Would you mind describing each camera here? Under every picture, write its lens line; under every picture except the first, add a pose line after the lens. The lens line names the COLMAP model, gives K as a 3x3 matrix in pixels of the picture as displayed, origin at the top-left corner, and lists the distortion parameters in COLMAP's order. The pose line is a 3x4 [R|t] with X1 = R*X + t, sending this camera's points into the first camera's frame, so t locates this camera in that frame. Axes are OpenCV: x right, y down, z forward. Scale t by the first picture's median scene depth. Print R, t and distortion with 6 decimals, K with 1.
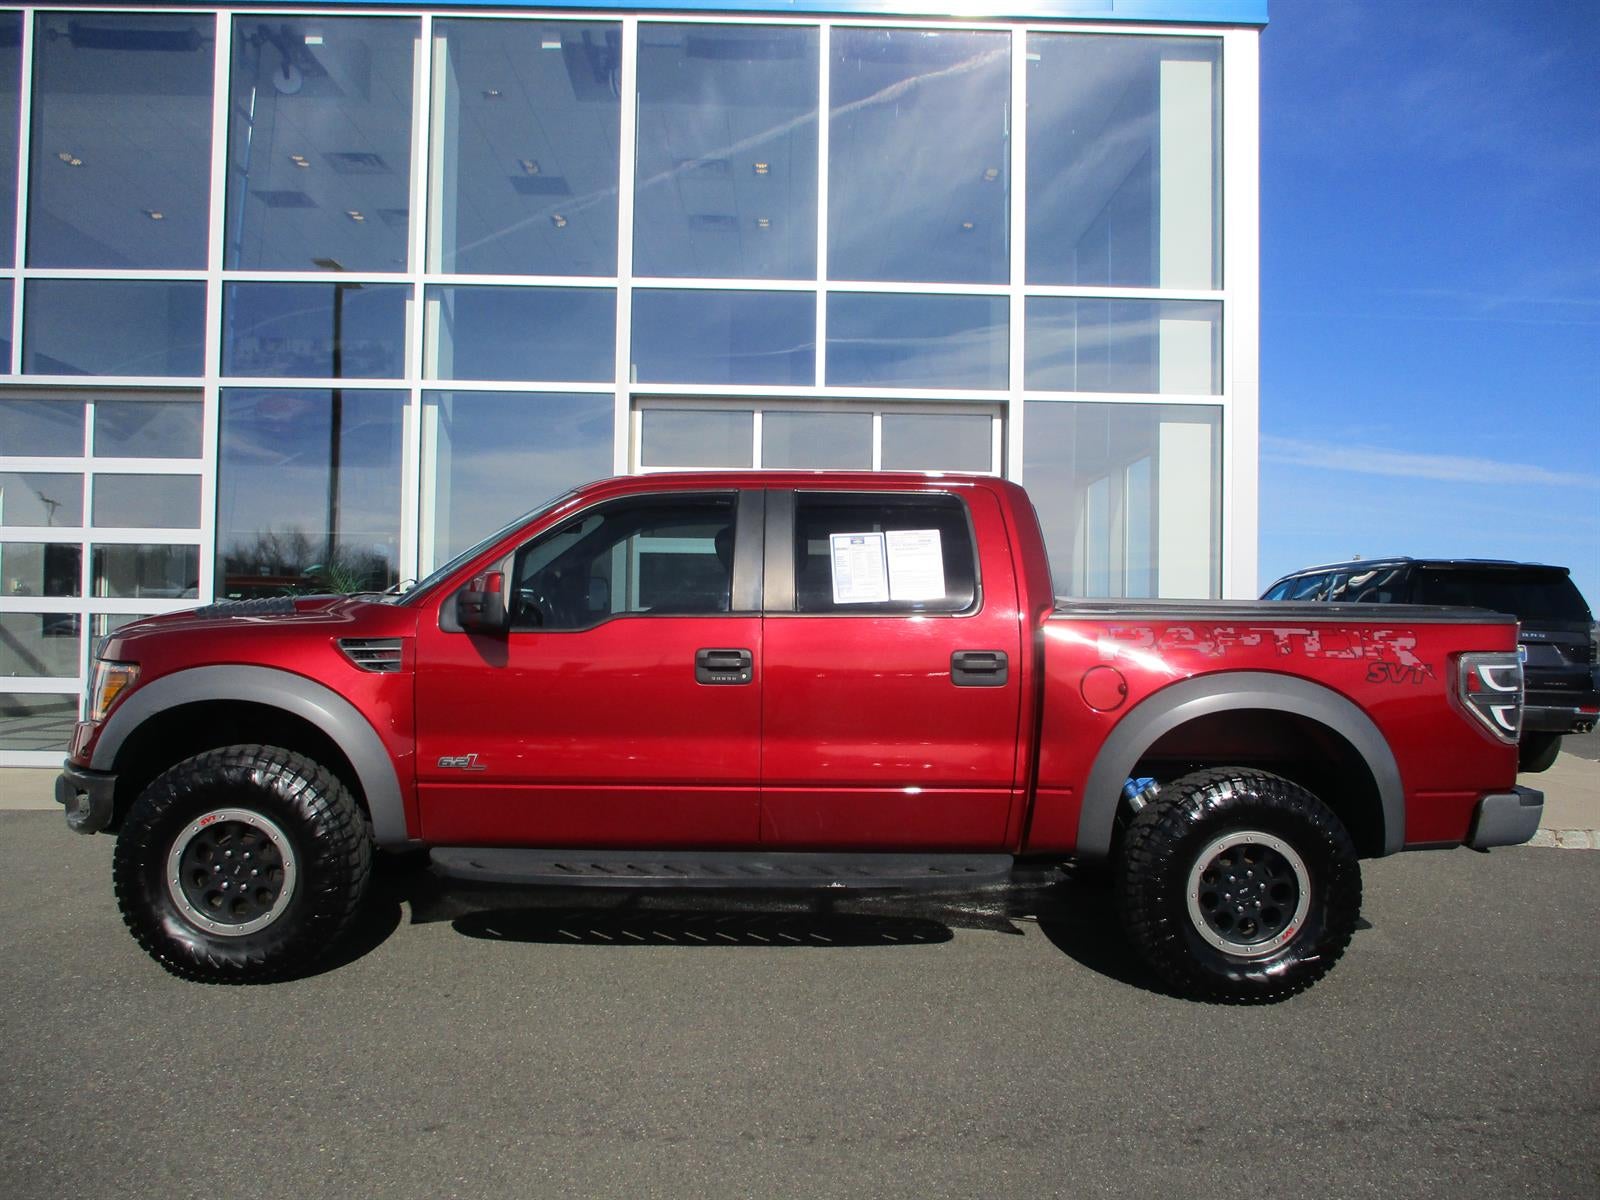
lens RADIAL K [[1319.5, 0, 809.6], [0, 1319.5, 616.0], [0, 0, 1]] dist [-0.045096, 0.020517]
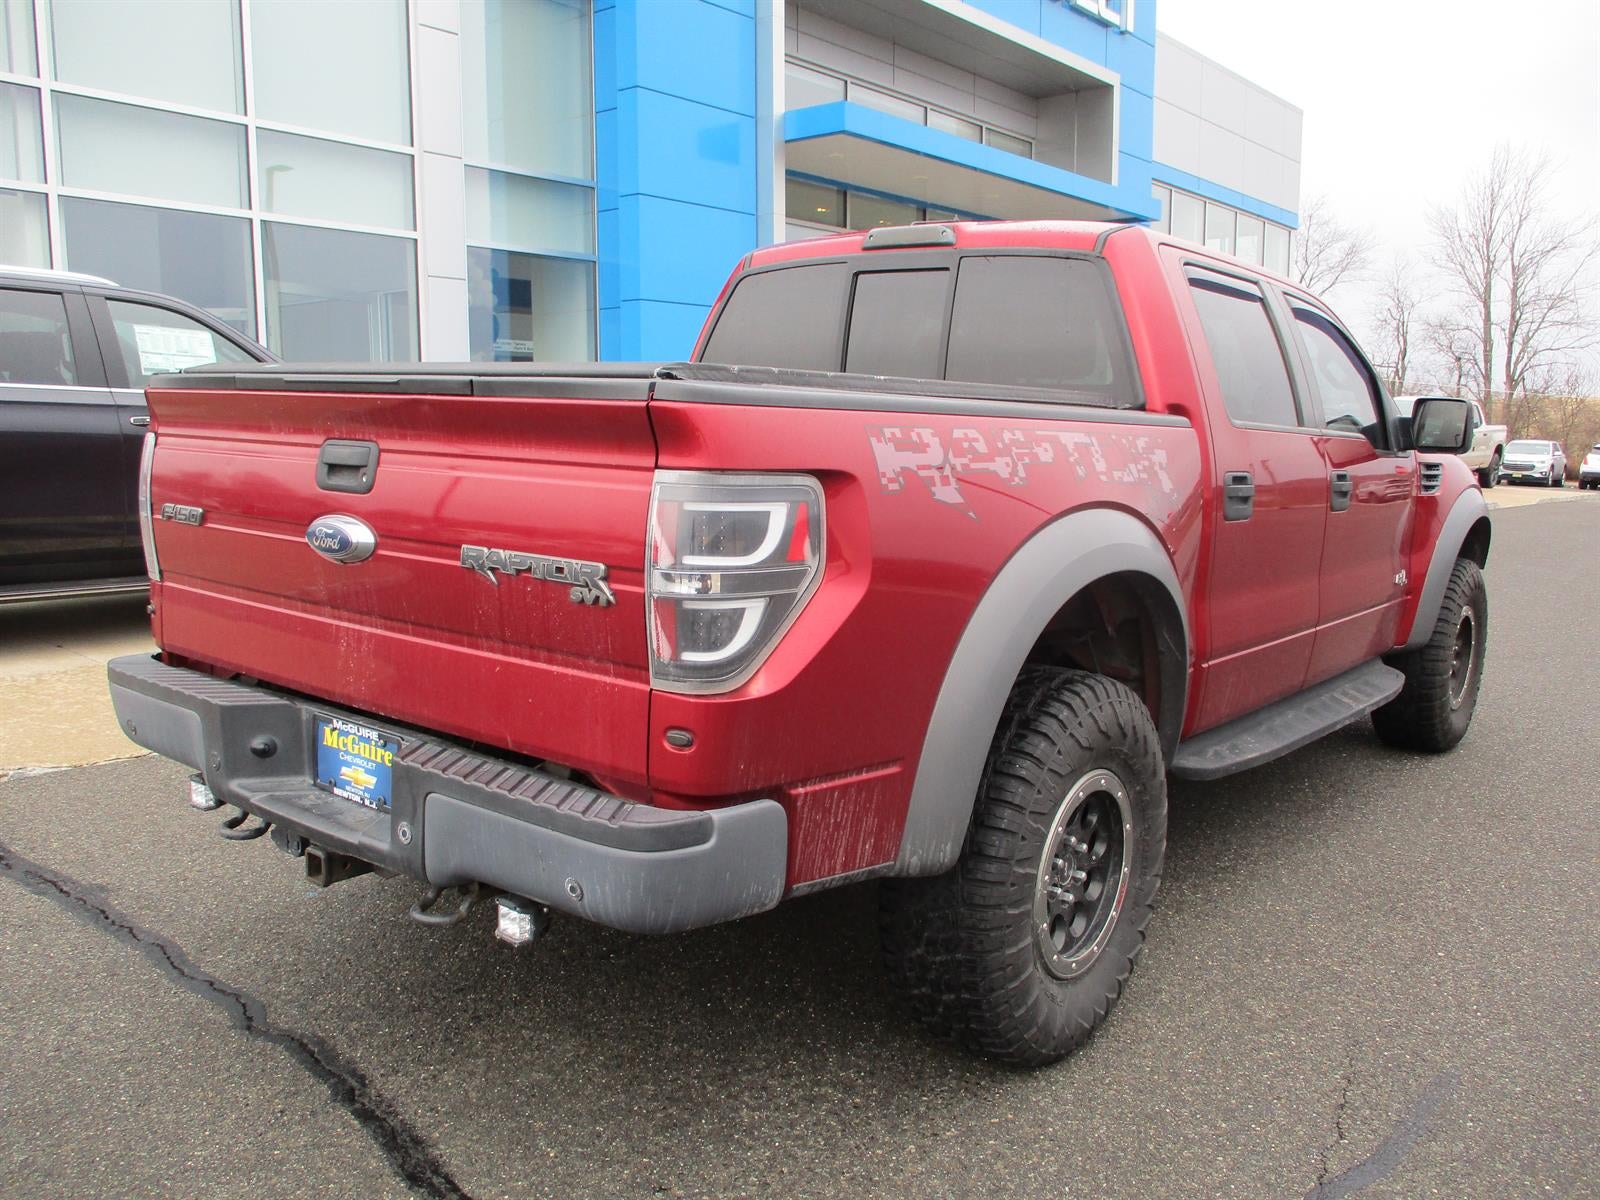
lens RADIAL K [[1329.4, 0, 799.1], [0, 1329.4, 635.3], [0, 0, 1]] dist [-0.055647, 0.003354]
pose [[0.664140, -0.104792, 0.740227, -0.150494], [-0.007798, 0.989103, 0.147021, 0.013092], [-0.747568, -0.103415, 0.656085, 0.699216]]
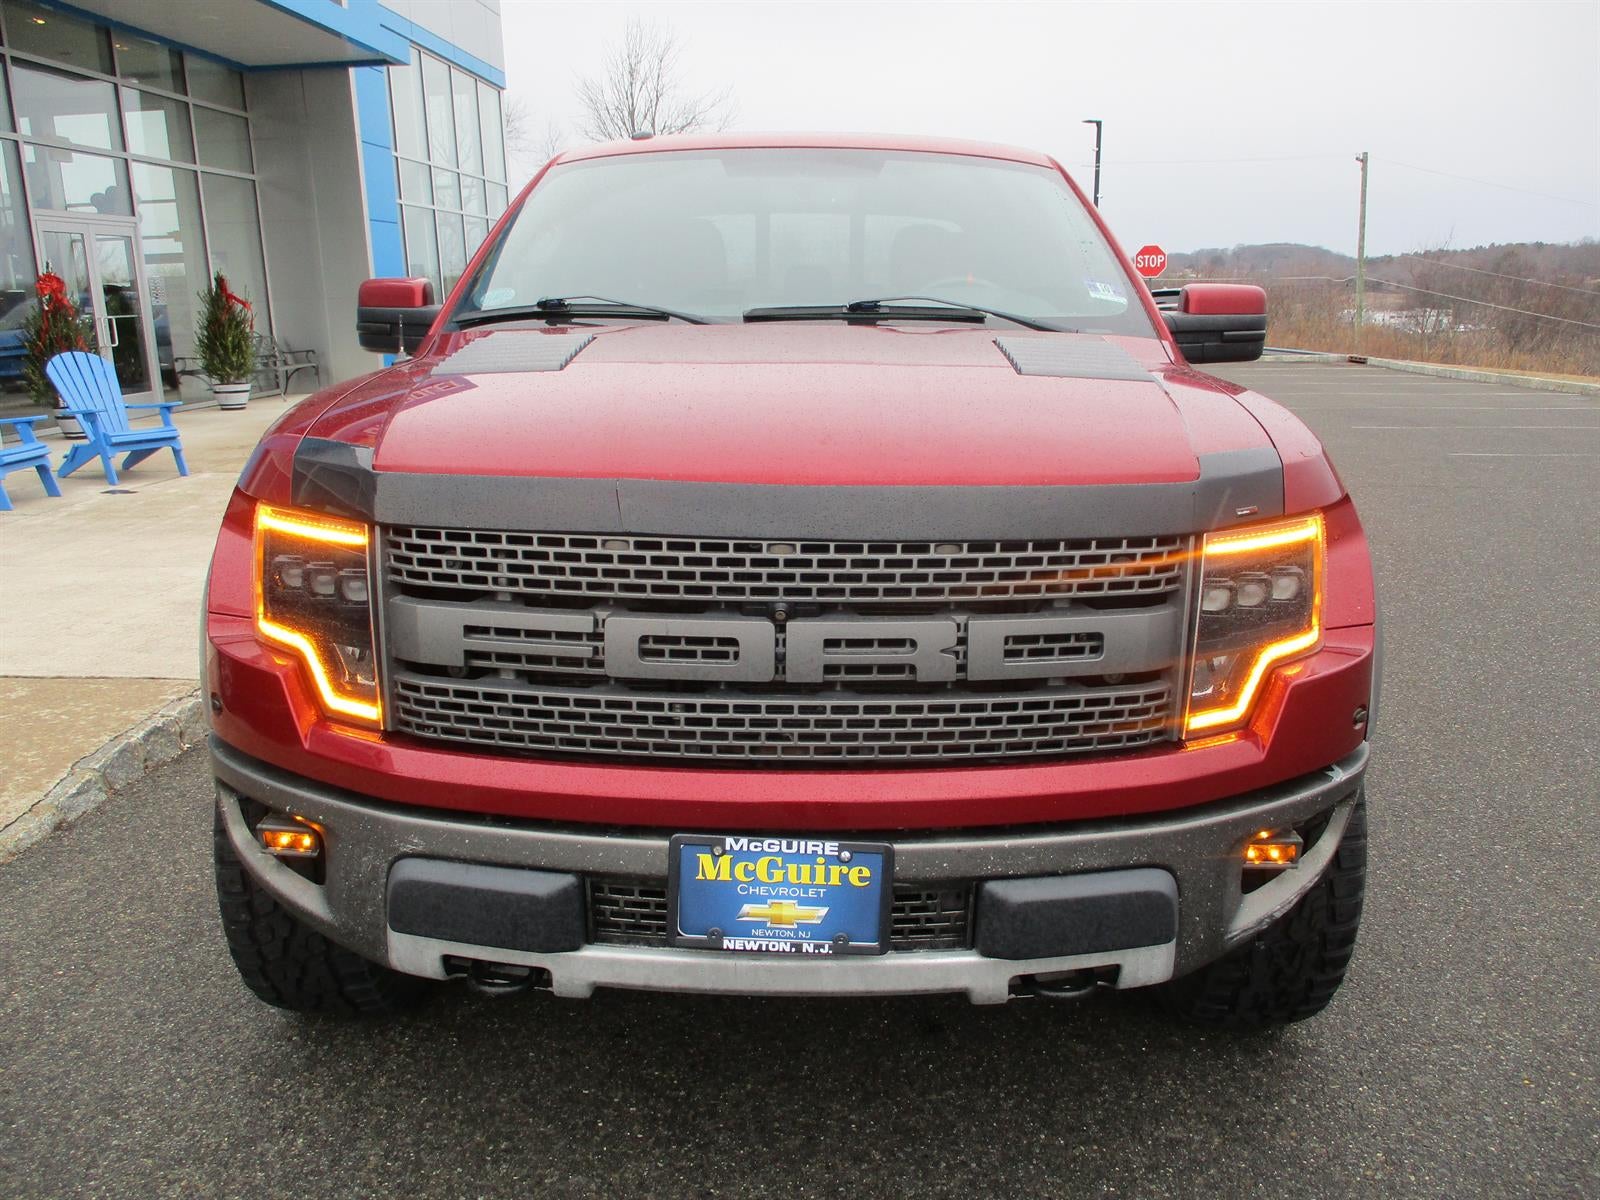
lens RADIAL K [[1329.4, 0, 799.1], [0, 1329.4, 635.3], [0, 0, 1]] dist [-0.055647, 0.003354]
pose [[0.115667, -0.242702, 0.963181, -0.205700], [0.020528, 0.970066, 0.241972, -0.009874], [-0.993076, -0.008216, 0.117187, 1.138885]]
